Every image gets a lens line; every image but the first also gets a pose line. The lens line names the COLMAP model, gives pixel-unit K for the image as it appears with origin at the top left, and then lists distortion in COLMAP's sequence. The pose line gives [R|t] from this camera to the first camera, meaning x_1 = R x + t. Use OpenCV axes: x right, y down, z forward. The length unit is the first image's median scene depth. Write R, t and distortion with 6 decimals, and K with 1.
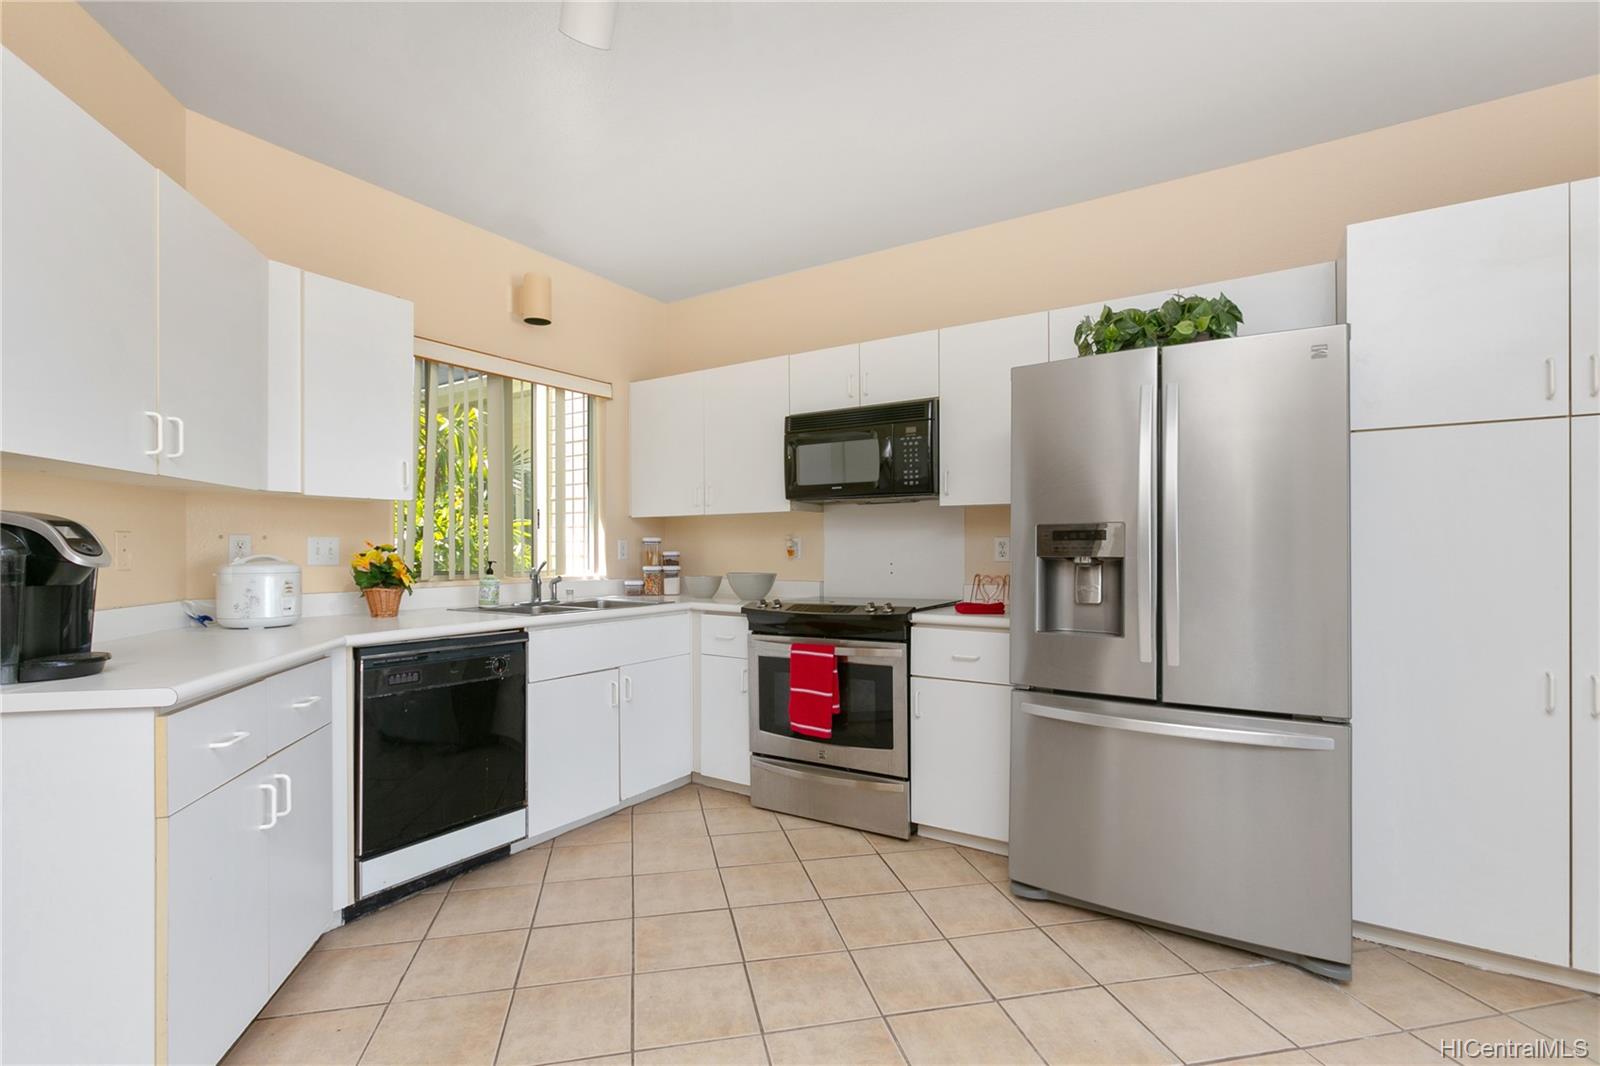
lens RADIAL K [[726.3, 0, 778.2], [0, 726.3, 555.3], [0, 0, 1]] dist [0.007718, 0.001158]
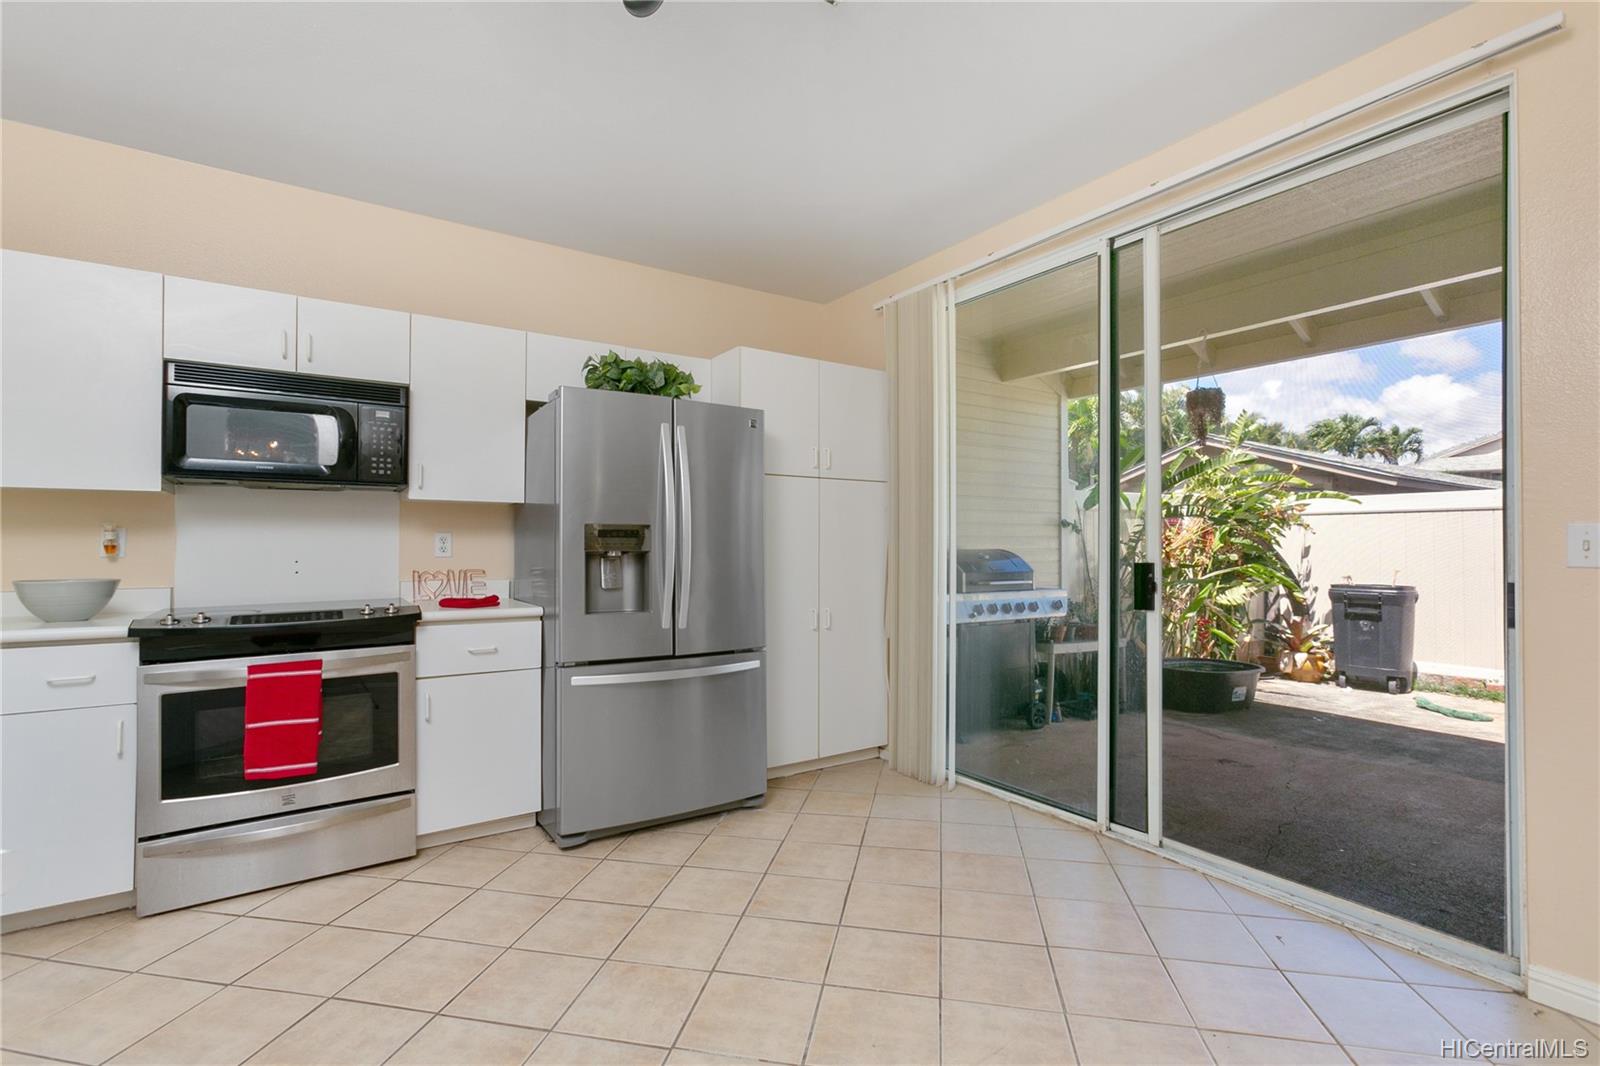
lens RADIAL K [[726.3, 0, 794.9], [0, 726.3, 536.4], [0, 0, 1]] dist [0.007718, 0.001158]
pose [[0.412077, 0.012430, 0.911064, -0.448821], [0.004497, 0.999867, -0.015676, -0.001905], [-0.911138, 0.010557, 0.411967, 0.153904]]
